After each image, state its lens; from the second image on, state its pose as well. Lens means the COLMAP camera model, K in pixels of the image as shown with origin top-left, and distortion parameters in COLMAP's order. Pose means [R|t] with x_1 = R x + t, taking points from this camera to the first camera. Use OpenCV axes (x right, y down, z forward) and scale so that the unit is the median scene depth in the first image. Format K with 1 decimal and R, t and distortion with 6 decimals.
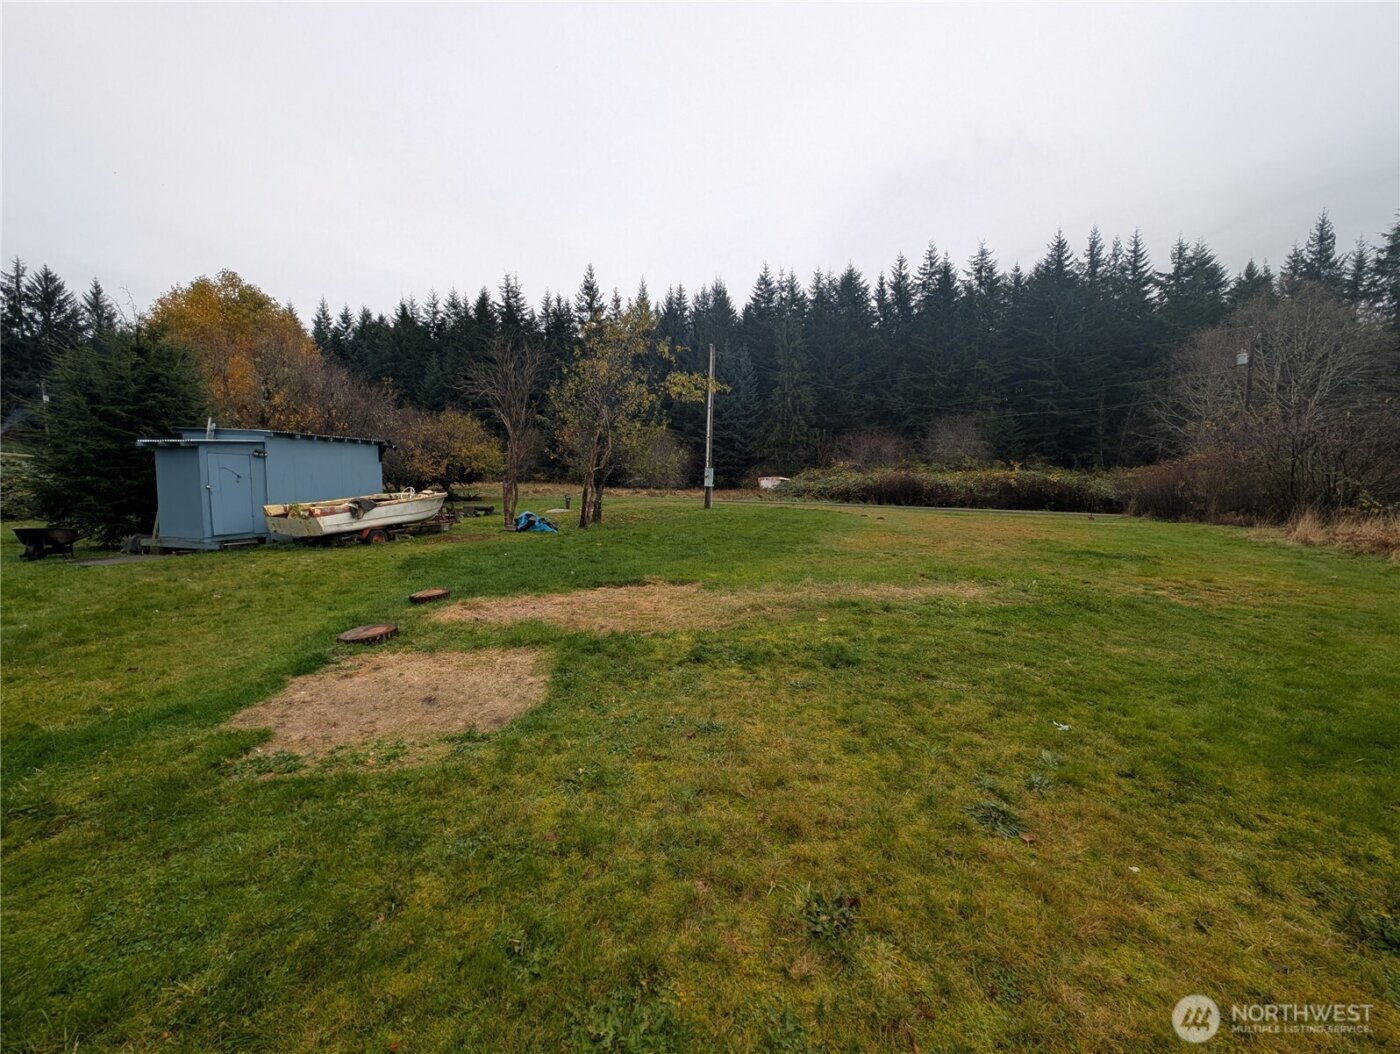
lens RADIAL K [[522.6, 0, 698.6], [0, 522.6, 530.6], [0, 0, 1]] dist [0.002283, -0.002027]
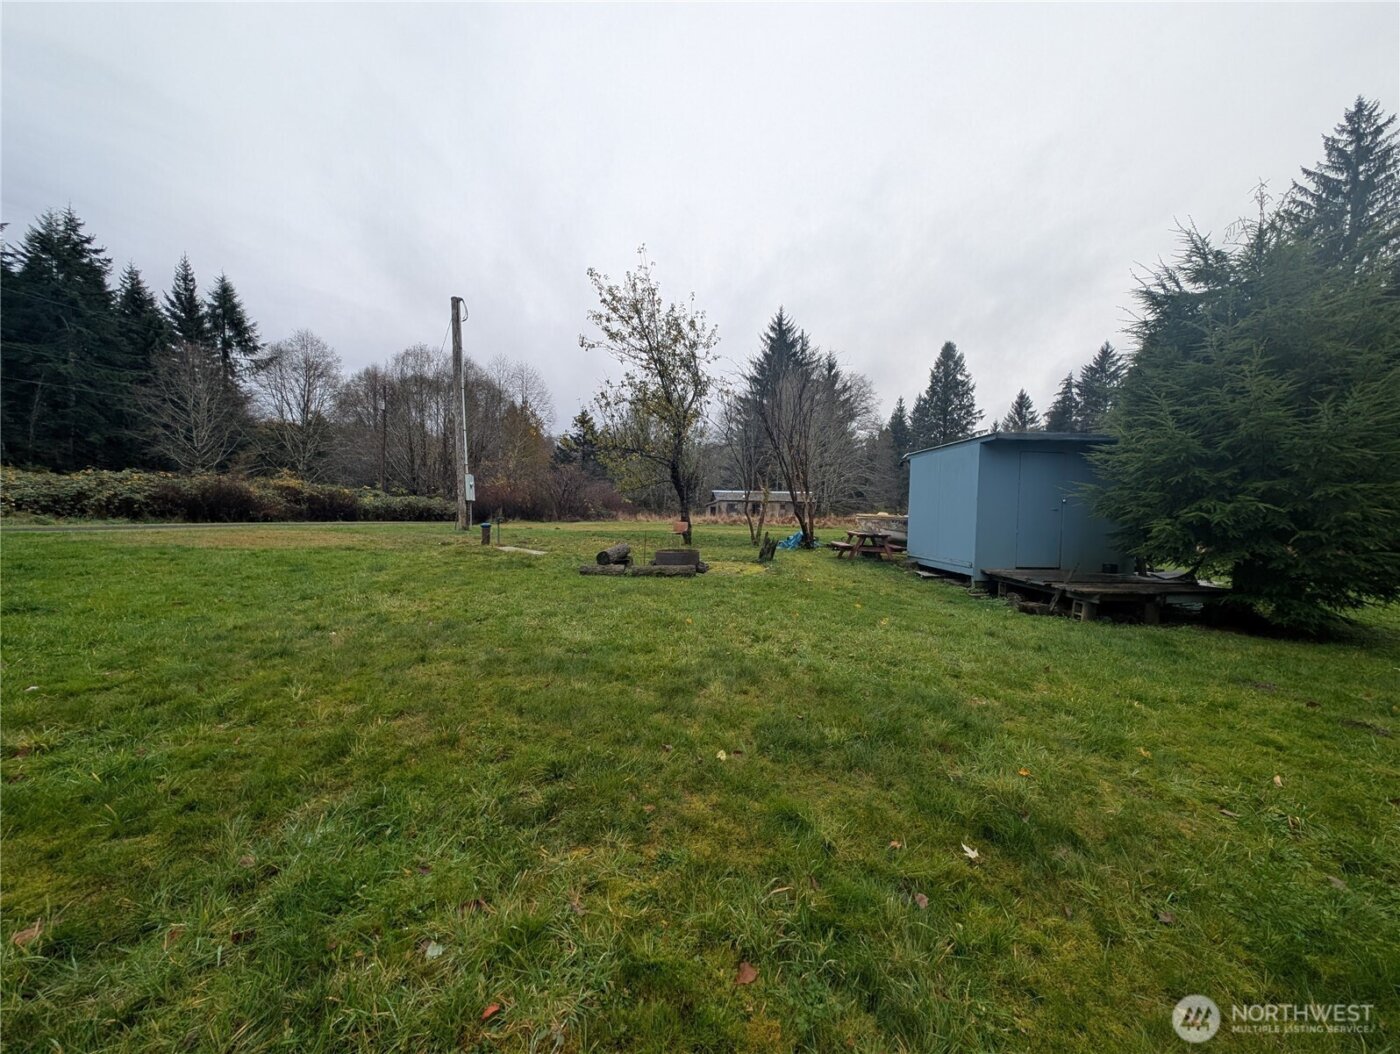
lens RADIAL K [[522.6, 0, 706.3], [0, 522.6, 520.2], [0, 0, 1]] dist [0.002283, -0.002027]
pose [[-0.338166, -0.032935, 0.940510, -0.236306], [0.060597, 0.996551, 0.056686, -0.024057], [-0.939134, 0.076162, -0.335004, 0.297002]]
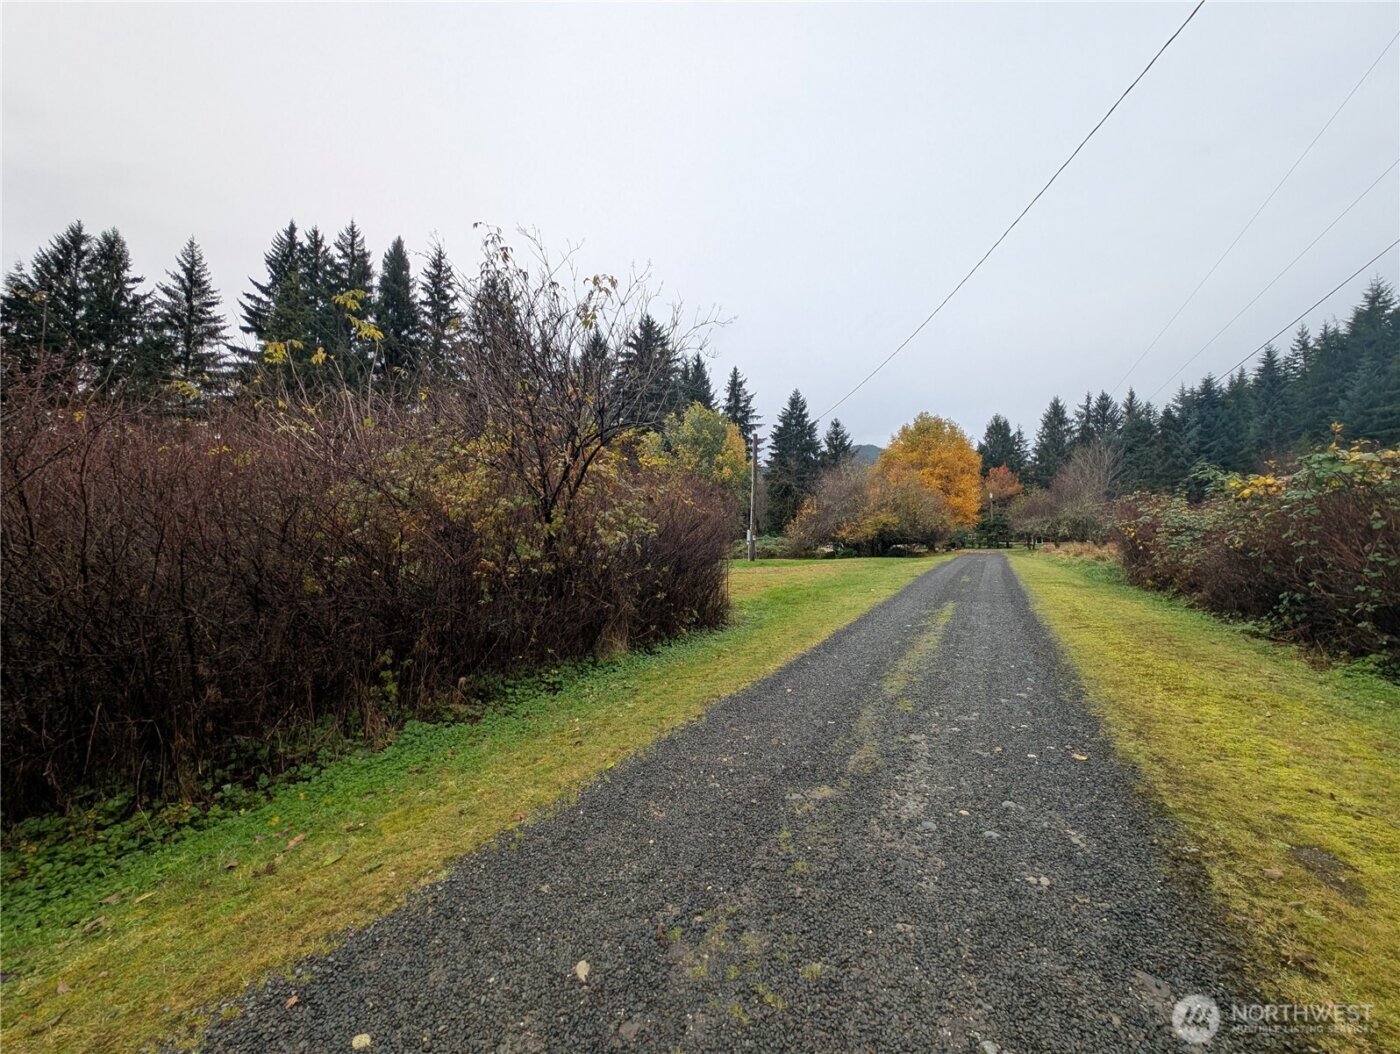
lens RADIAL K [[522.6, 0, 700.8], [0, 522.6, 528.8], [0, 0, 1]] dist [0.002283, -0.002027]
pose [[-0.197717, -0.045043, -0.979224, 0.406852], [-0.078751, 0.996445, -0.029934, -0.023497], [0.977091, 0.071197, -0.200561, 0.360454]]
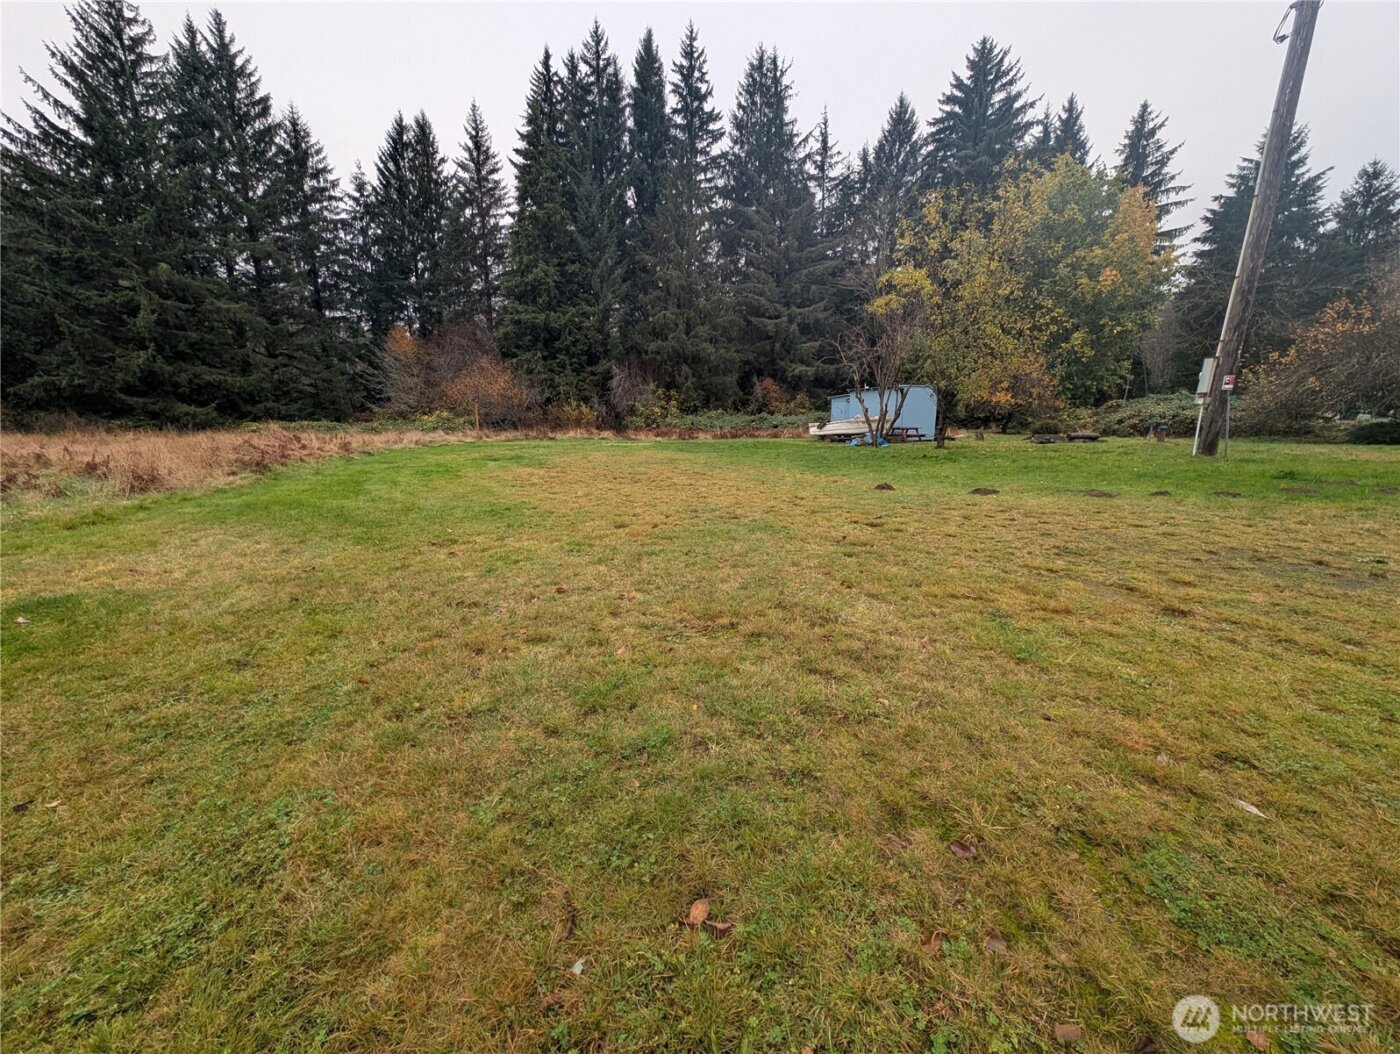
lens RADIAL K [[522.6, 0, 702.2], [0, 522.6, 526.3], [0, 0, 1]] dist [0.002283, -0.002027]
pose [[-0.689629, 0.142054, -0.710093, 0.194665], [-0.058818, 0.966344, 0.250441, -0.022356], [0.721770, 0.214477, -0.658063, 0.319281]]
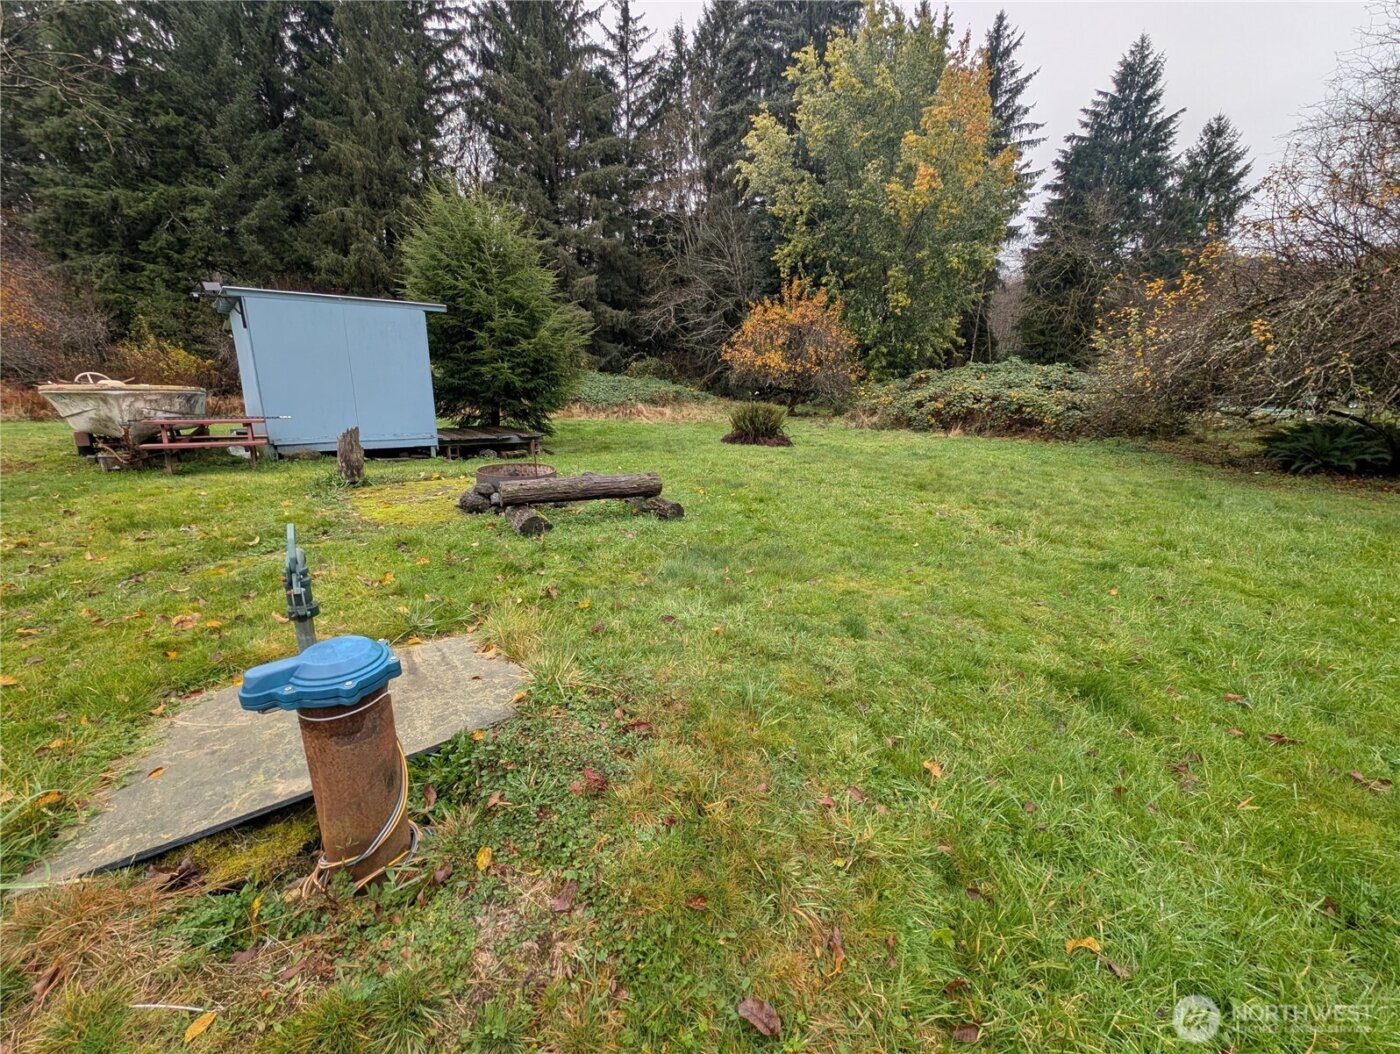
lens RADIAL K [[522.6, 0, 703.2], [0, 522.6, 523.9], [0, 0, 1]] dist [0.002283, -0.002027]
pose [[-0.547219, 0.198300, -0.813160, -0.062540], [-0.100495, 0.948934, 0.299039, -0.028590], [0.830935, 0.245358, -0.499347, 0.321975]]
